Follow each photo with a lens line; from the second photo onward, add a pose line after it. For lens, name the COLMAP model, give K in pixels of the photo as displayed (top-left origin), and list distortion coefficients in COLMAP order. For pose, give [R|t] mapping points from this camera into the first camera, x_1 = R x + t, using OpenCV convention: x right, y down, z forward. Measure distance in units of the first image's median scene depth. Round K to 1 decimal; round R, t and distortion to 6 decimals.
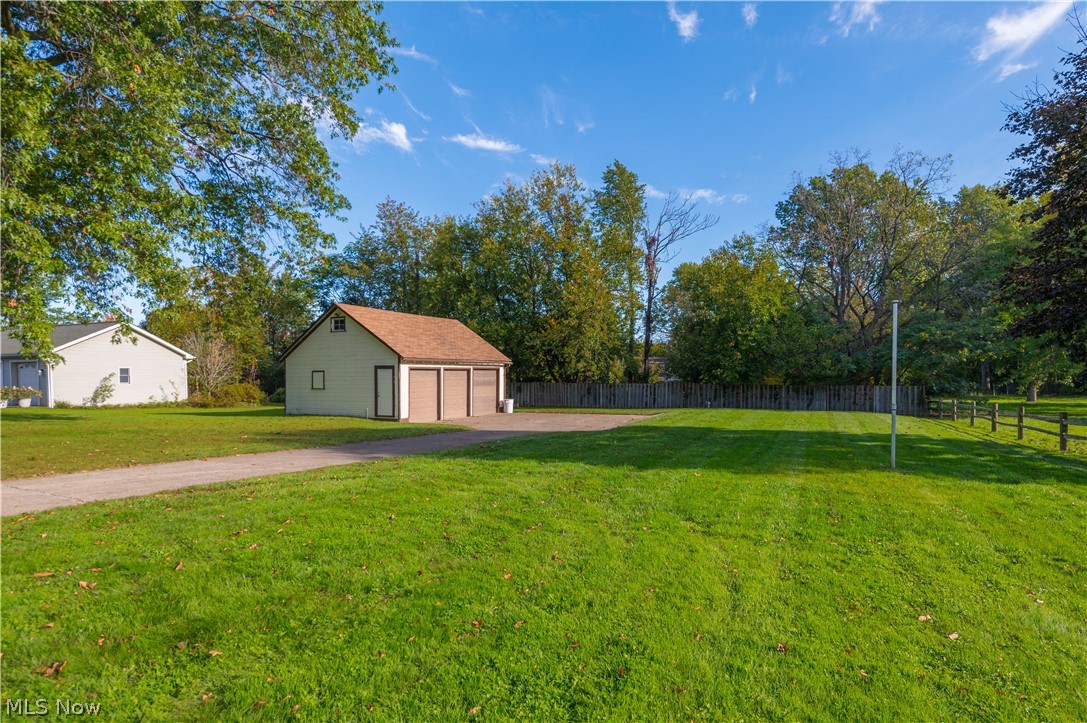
lens RADIAL K [[541.0, 0, 558.3], [0, 541.0, 362.6], [0, 0, 1]] dist [0.014173, 0.000344]
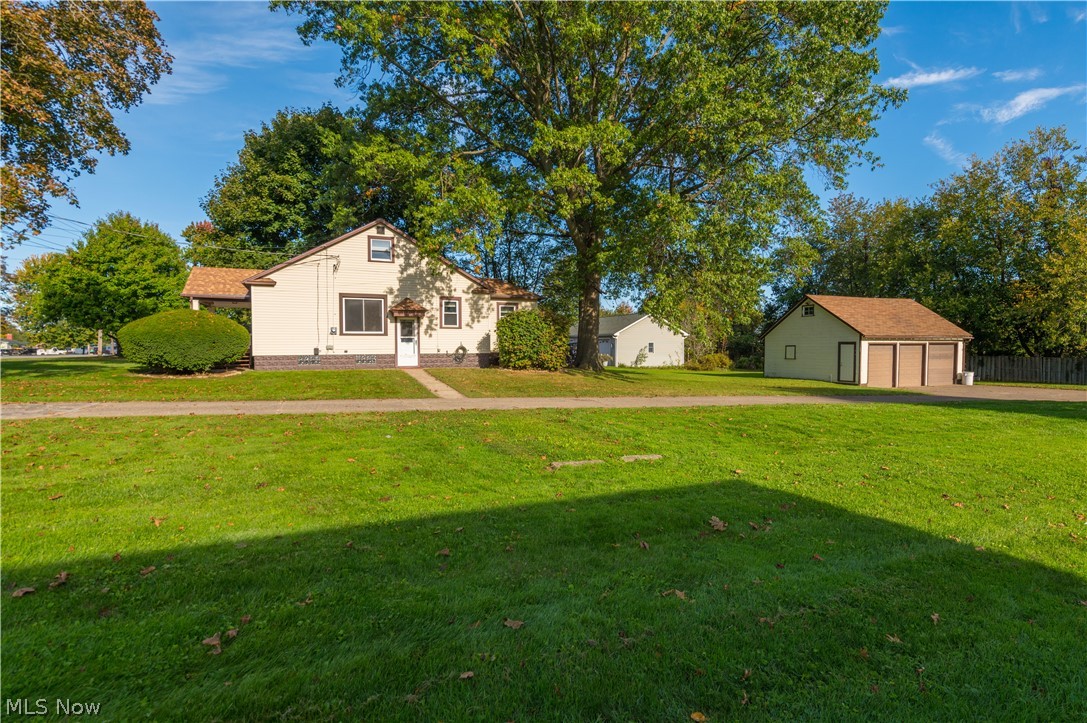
lens RADIAL K [[541.0, 0, 558.3], [0, 541.0, 362.6], [0, 0, 1]] dist [0.014173, 0.000344]
pose [[0.743883, 0.023731, -0.667889, 0.022729], [0.013325, 0.998644, 0.050325, -0.014268], [0.668177, -0.046336, 0.742558, -0.309564]]
